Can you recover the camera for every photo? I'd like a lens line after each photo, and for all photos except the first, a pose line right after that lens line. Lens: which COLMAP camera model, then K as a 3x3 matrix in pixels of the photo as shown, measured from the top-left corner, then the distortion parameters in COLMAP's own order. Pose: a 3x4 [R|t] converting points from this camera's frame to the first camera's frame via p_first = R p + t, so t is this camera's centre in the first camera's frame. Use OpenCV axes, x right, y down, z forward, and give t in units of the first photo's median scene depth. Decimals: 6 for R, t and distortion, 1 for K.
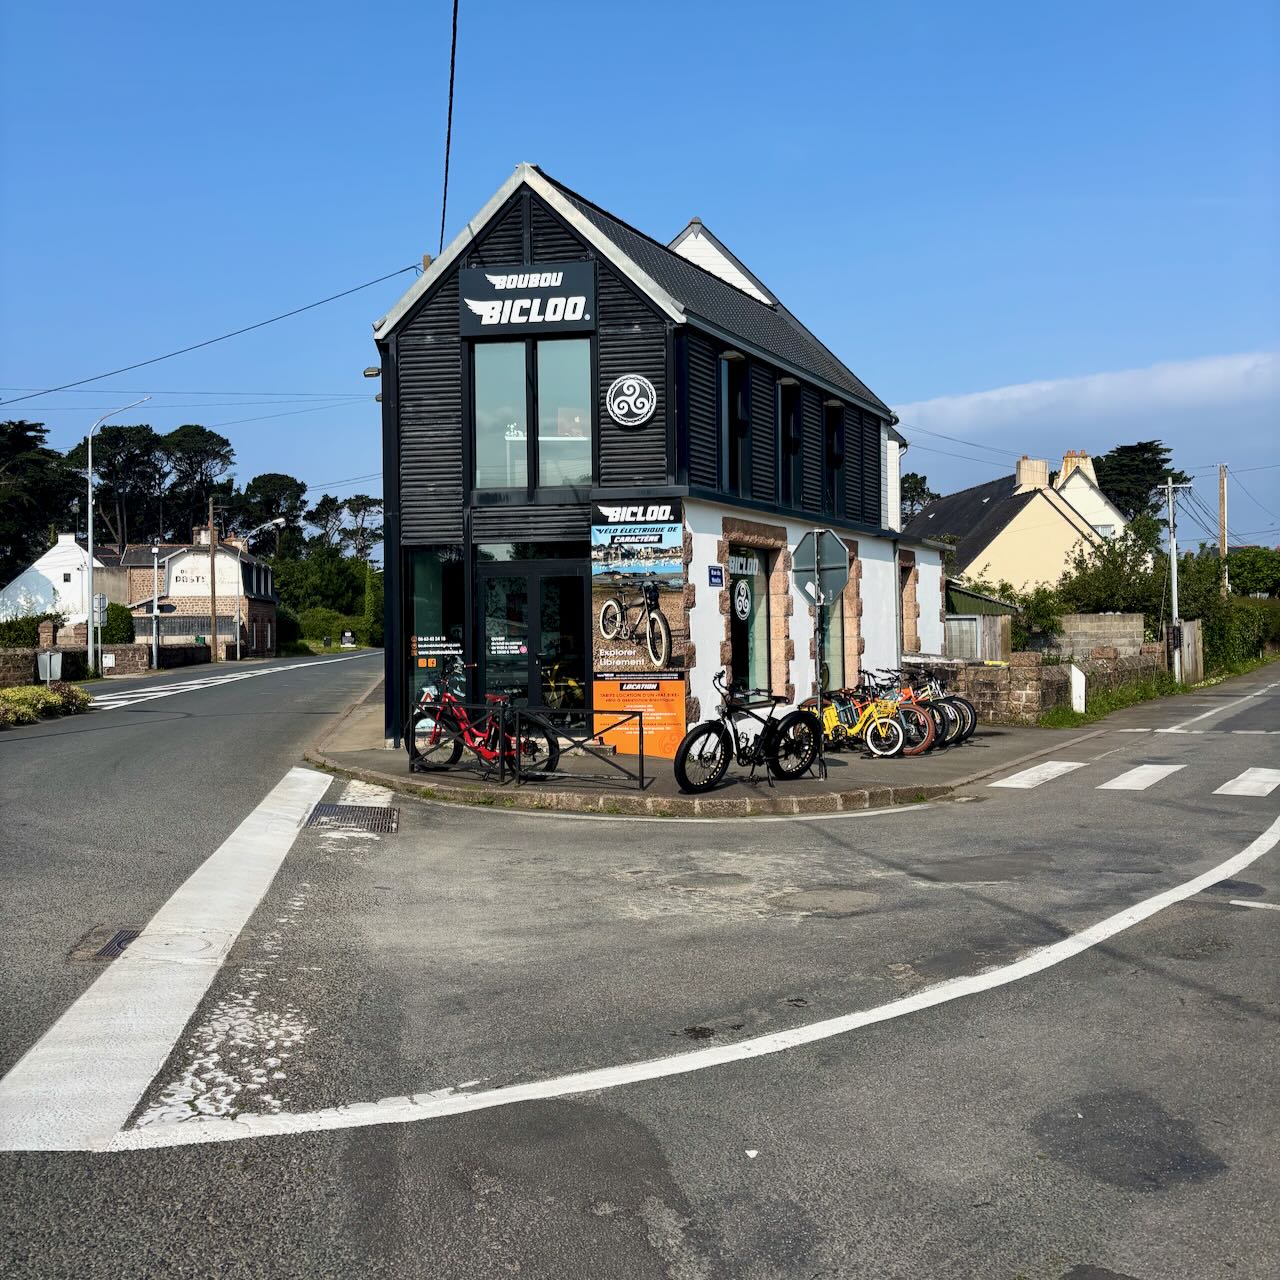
lens RADIAL K [[1256.0, 0, 634.4], [0, 1256.0, 672.7], [0, 0, 1]] dist [0.006946, 0.017093]
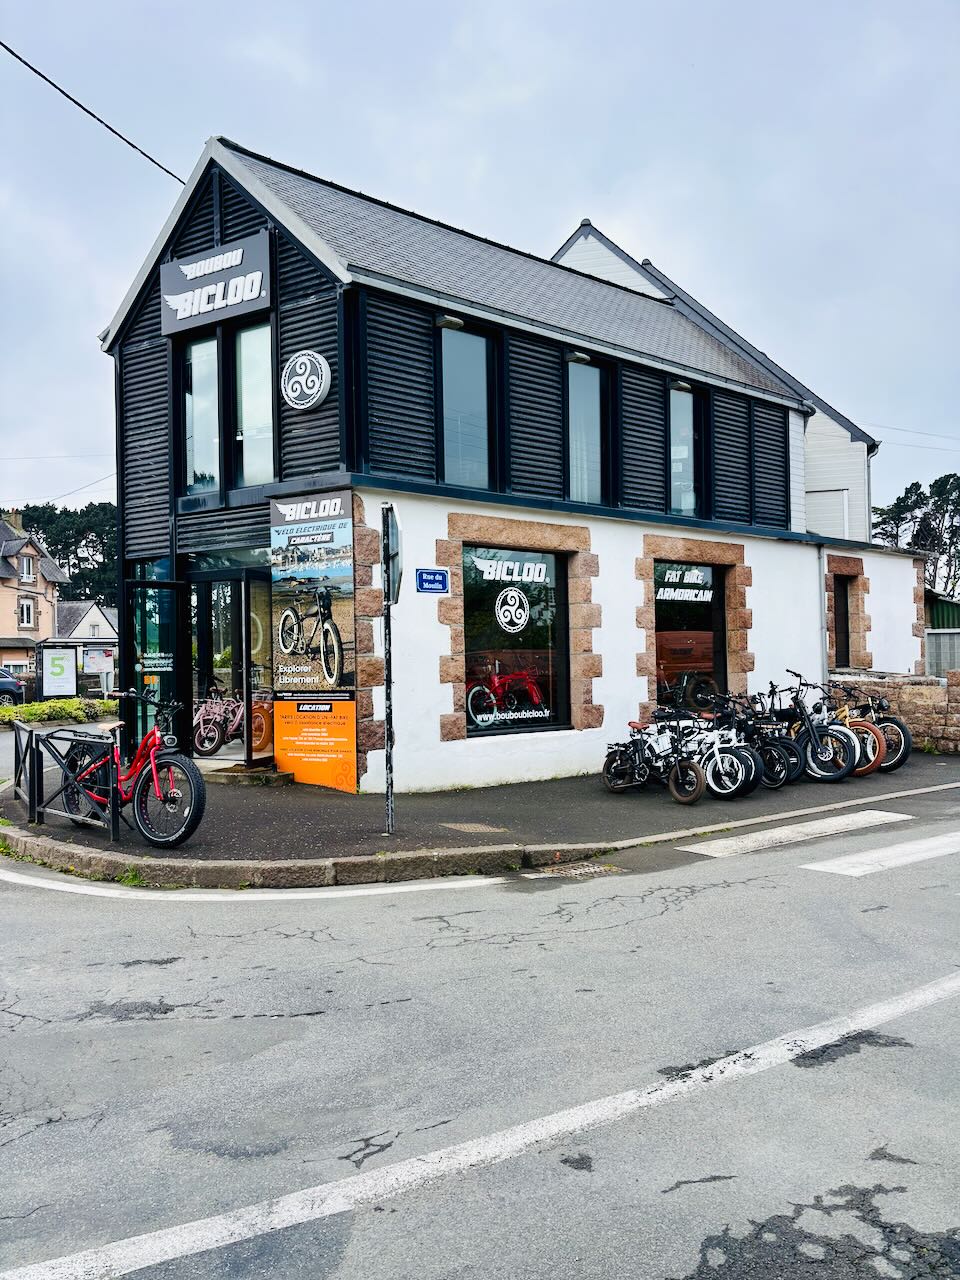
lens RADIAL K [[940.7, 0, 480.2], [0, 940.7, 684.7], [0, 0, 1]] dist [-0.002367, -0.004946]
pose [[0.932701, 0.006476, -0.360593, 0.347207], [-0.006633, 0.999978, 0.000804, -0.006248], [0.360590, 0.001642, 0.932723, 0.429634]]
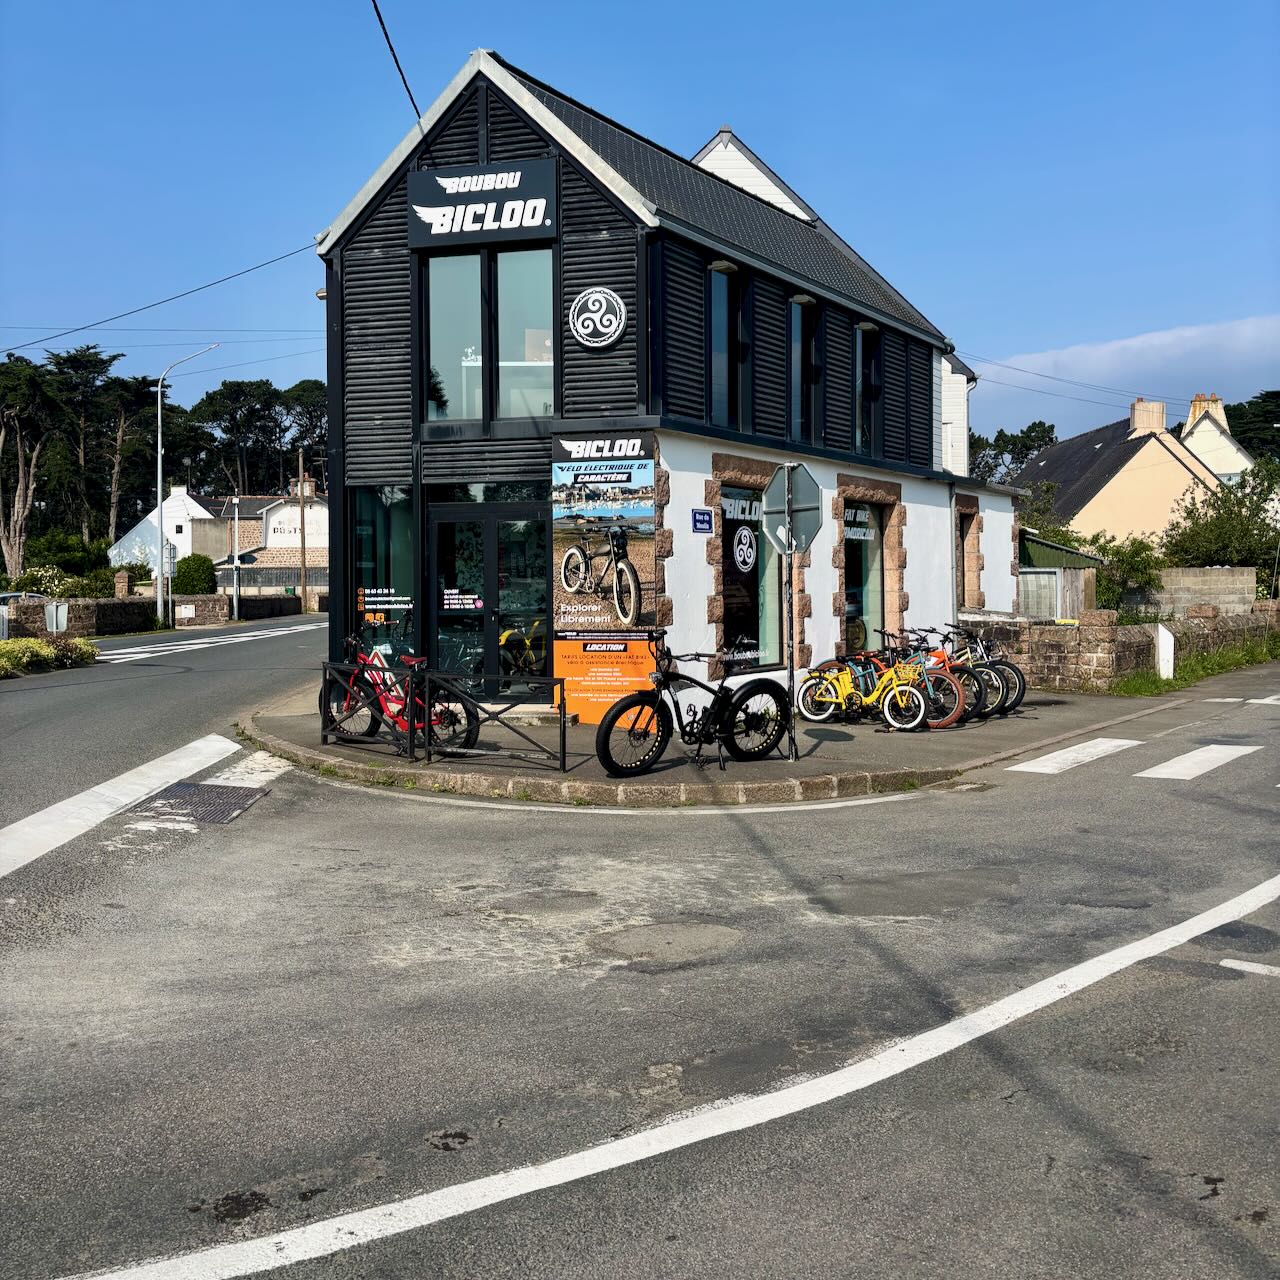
lens RADIAL K [[1259.6, 0, 640.0], [0, 1259.6, 640.0], [0, 0, 1]] dist [0.006353, 0.012800]
pose [[0.995741, 0.008867, -0.091767, 0.108161], [-0.007869, 0.999906, 0.011228, -0.003969], [0.091858, -0.010458, 0.995717, 0.131678]]
